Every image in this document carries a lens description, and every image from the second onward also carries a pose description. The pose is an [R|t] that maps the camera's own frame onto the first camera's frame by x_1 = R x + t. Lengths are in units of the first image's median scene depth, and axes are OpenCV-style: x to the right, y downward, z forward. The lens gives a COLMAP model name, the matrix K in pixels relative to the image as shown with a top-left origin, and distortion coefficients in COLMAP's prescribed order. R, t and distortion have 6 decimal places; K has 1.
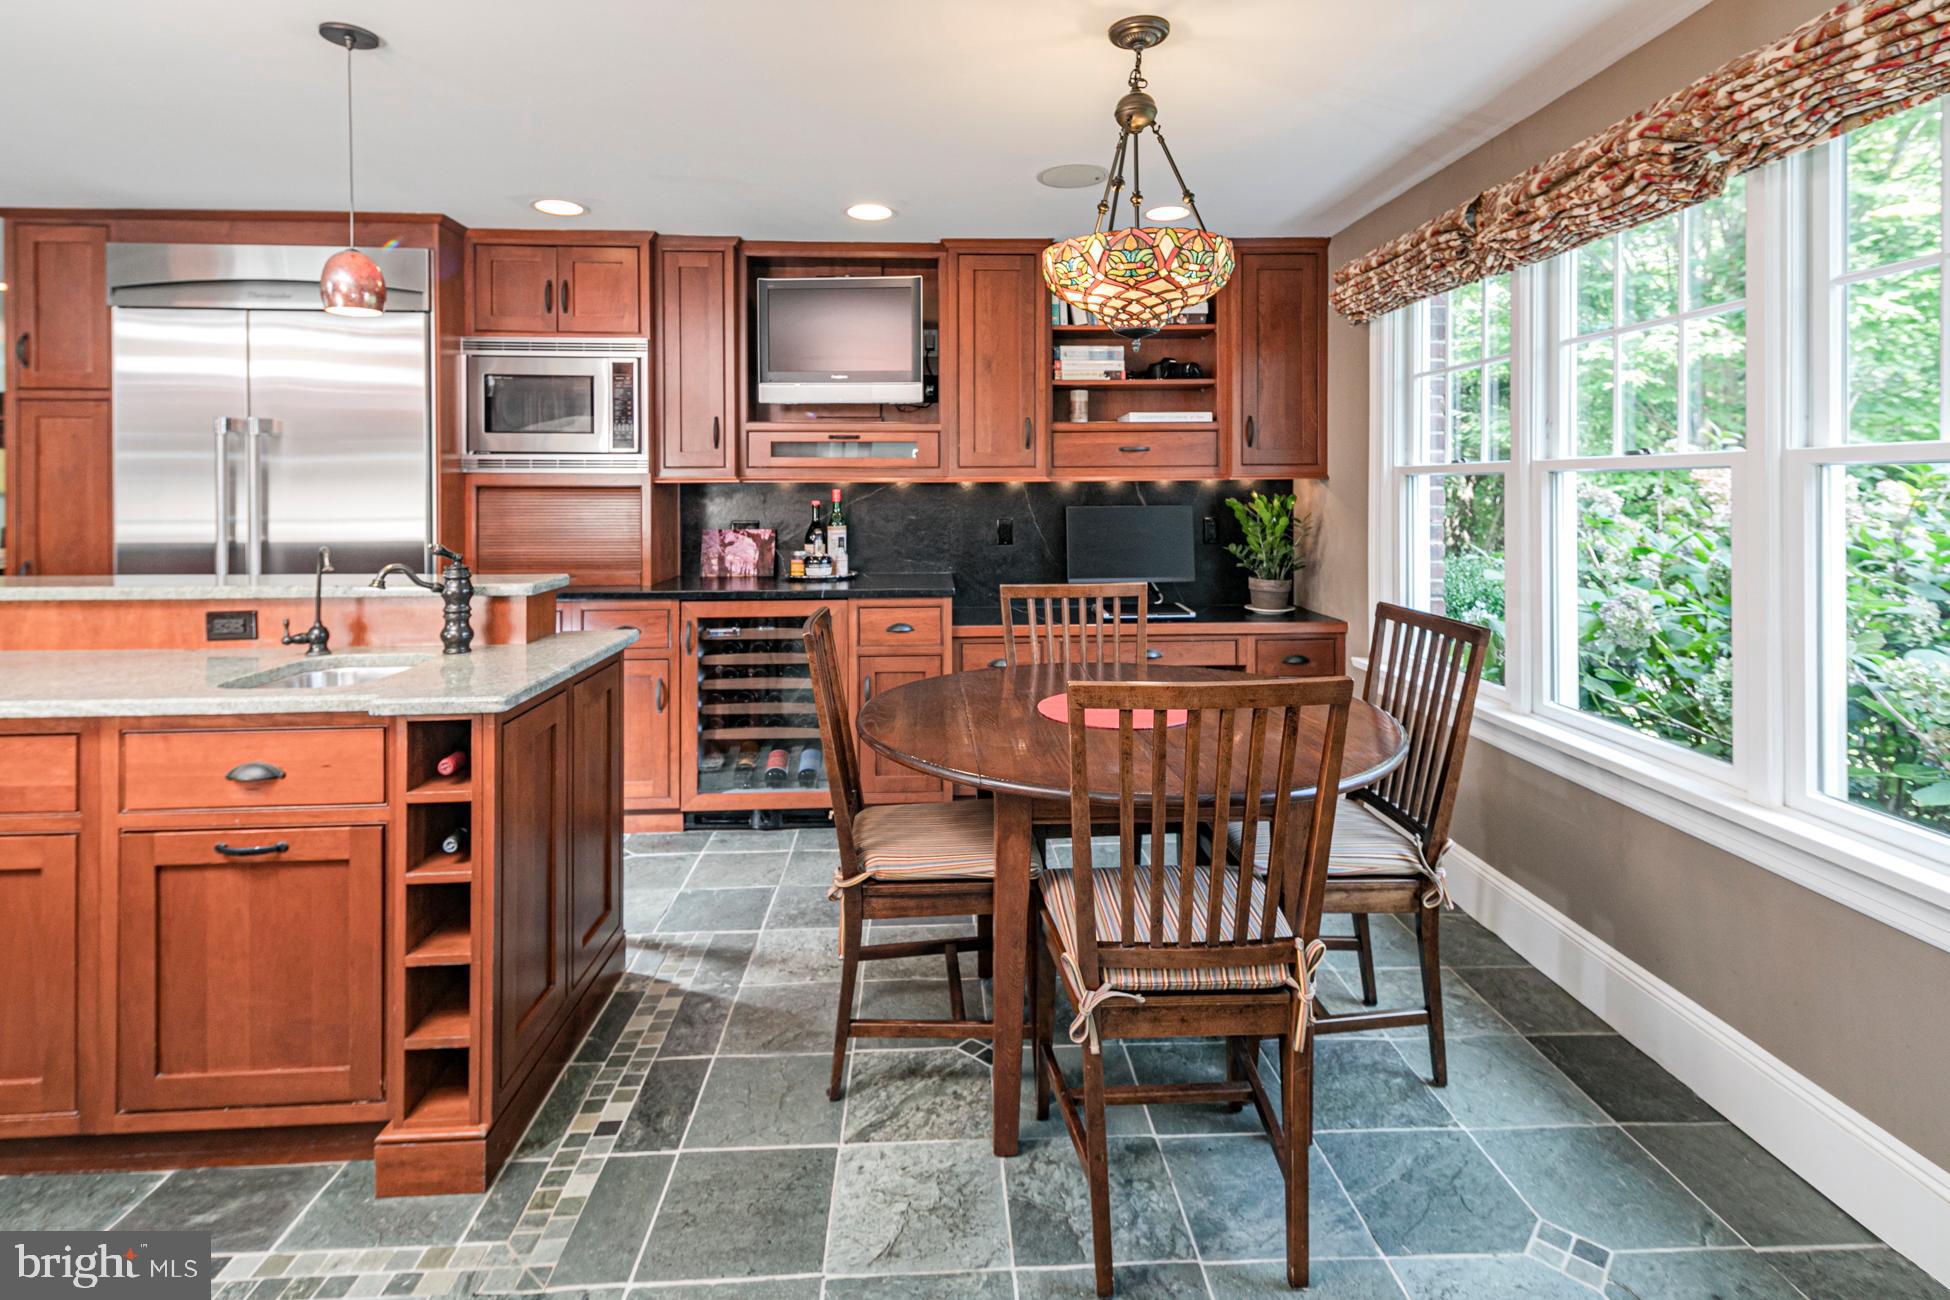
lens RADIAL K [[927.5, 0, 982.0], [0, 927.5, 487.2], [0, 0, 1]] dist [0.025912, -0.003280]
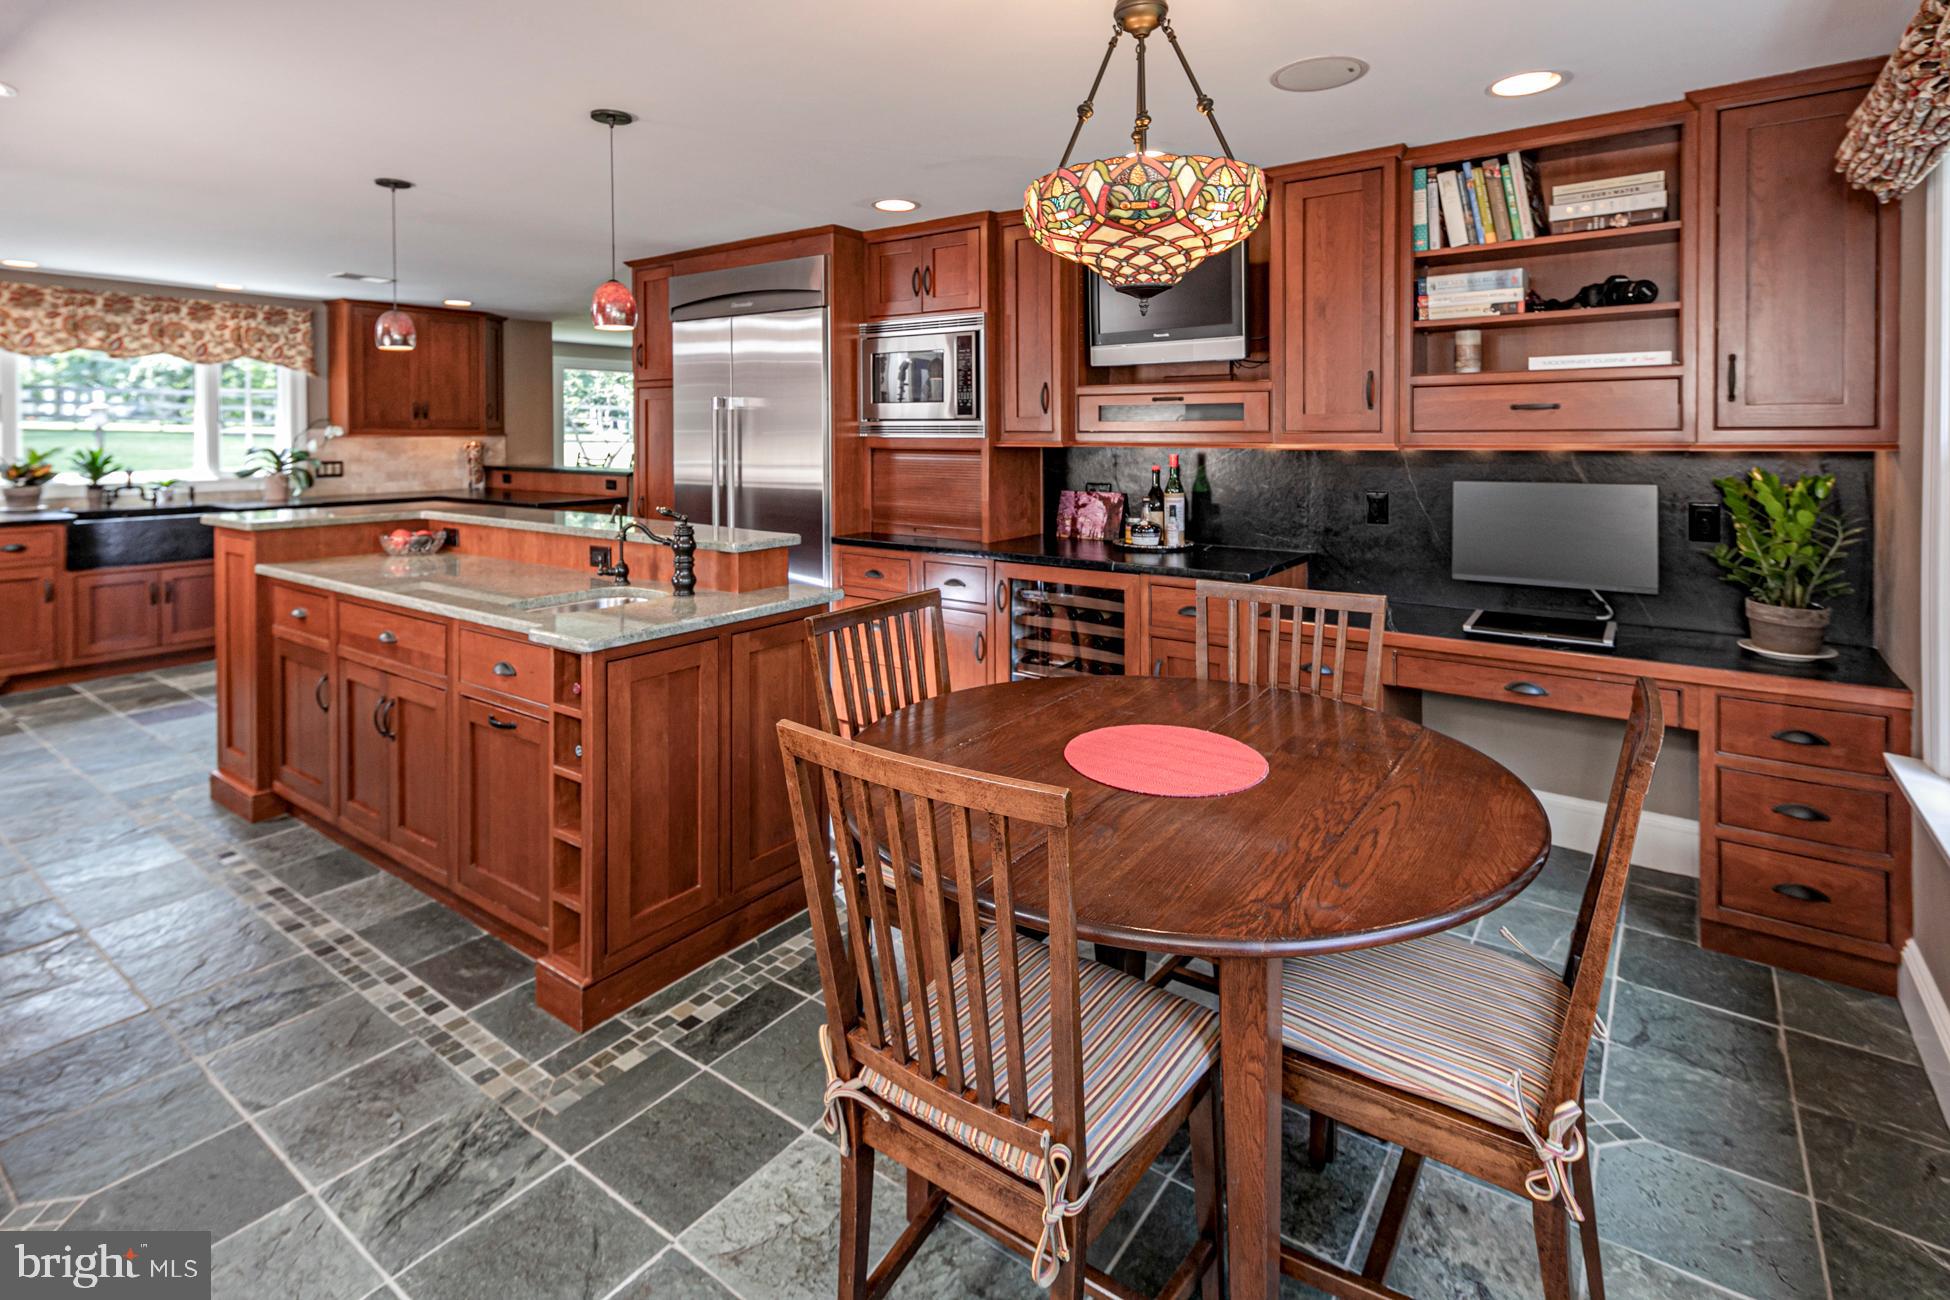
lens RADIAL K [[927.5, 0, 980.1], [0, 927.5, 439.1], [0, 0, 1]] dist [0.025912, -0.003280]
pose [[0.790930, 0.006747, -0.611869, 0.290704], [-0.000224, 0.999942, 0.010736, -0.025170], [0.611906, -0.008354, 0.790886, 0.153493]]
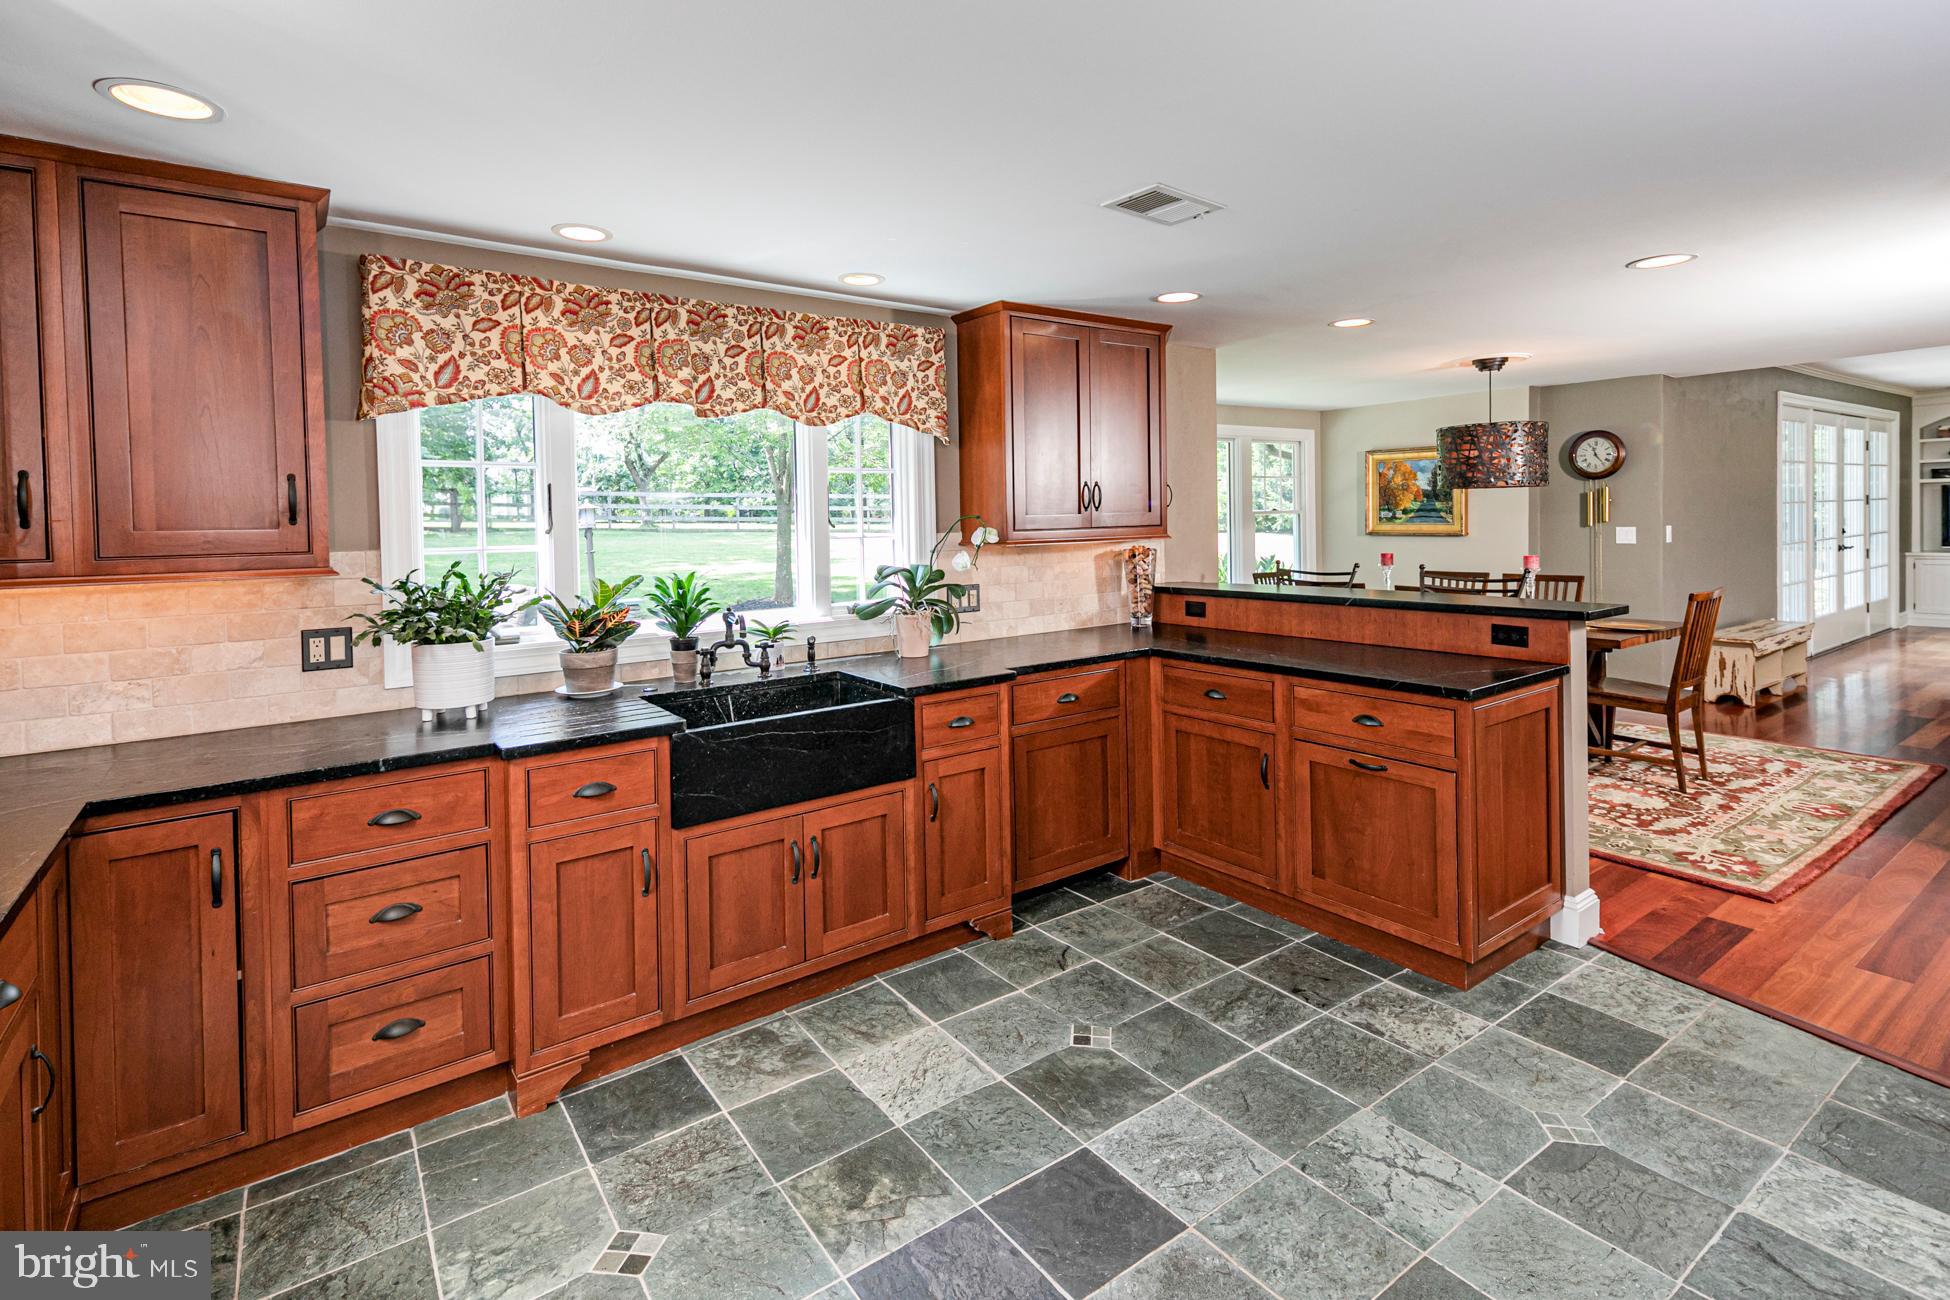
lens RADIAL K [[927.5, 0, 998.7], [0, 927.5, 532.0], [0, 0, 1]] dist [0.025912, -0.003280]
pose [[0.565648, 0.001772, -0.824645, -0.975290], [0.020490, 0.999659, 0.016203, -0.041946], [0.824392, -0.026062, 0.565419, 0.250920]]
